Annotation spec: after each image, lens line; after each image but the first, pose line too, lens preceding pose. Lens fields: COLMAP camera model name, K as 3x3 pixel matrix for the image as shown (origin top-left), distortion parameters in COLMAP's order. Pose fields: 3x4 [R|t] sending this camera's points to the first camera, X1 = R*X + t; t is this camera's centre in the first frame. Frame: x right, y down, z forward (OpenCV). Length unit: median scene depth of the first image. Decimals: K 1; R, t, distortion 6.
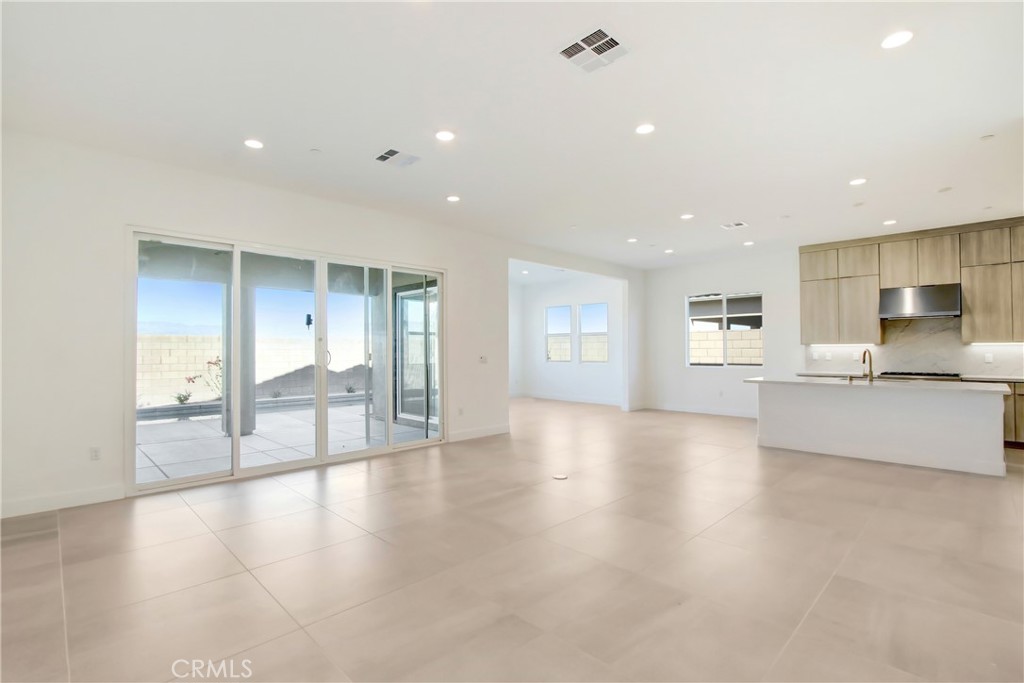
lens RADIAL K [[478.1, 0, 492.9], [0, 478.1, 340.3], [0, 0, 1]] dist [-0.002361, -0.000311]
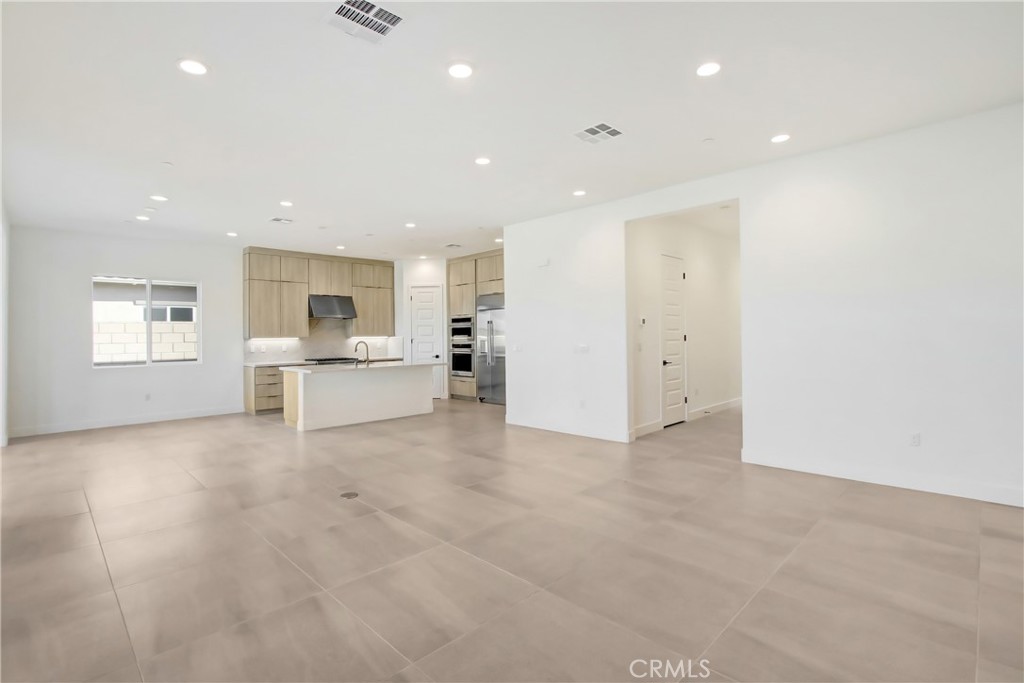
lens RADIAL K [[487.7, 0, 506.8], [0, 487.7, 338.3], [0, 0, 1]] dist [-0.000815, -0.000018]
pose [[-0.008330, 0.003566, 0.999959, -0.472209], [-0.004348, 0.999984, -0.003602, 0.011419], [-0.999956, -0.004378, -0.008314, 0.462177]]
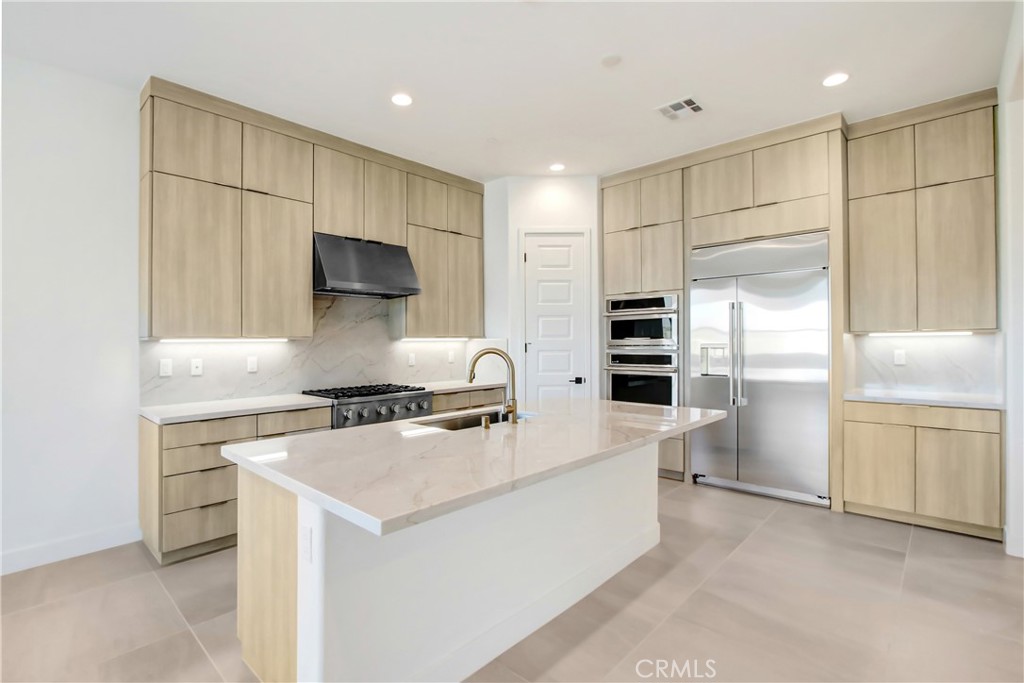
lens RADIAL K [[478.1, 0, 492.9], [0, 478.1, 340.3], [0, 0, 1]] dist [-0.002361, -0.000311]
pose [[-0.041117, 0.009883, 0.999105, 0.275241], [-0.009839, 0.999899, -0.010296, 0.012510], [-0.999106, -0.010253, -0.041016, 0.791023]]
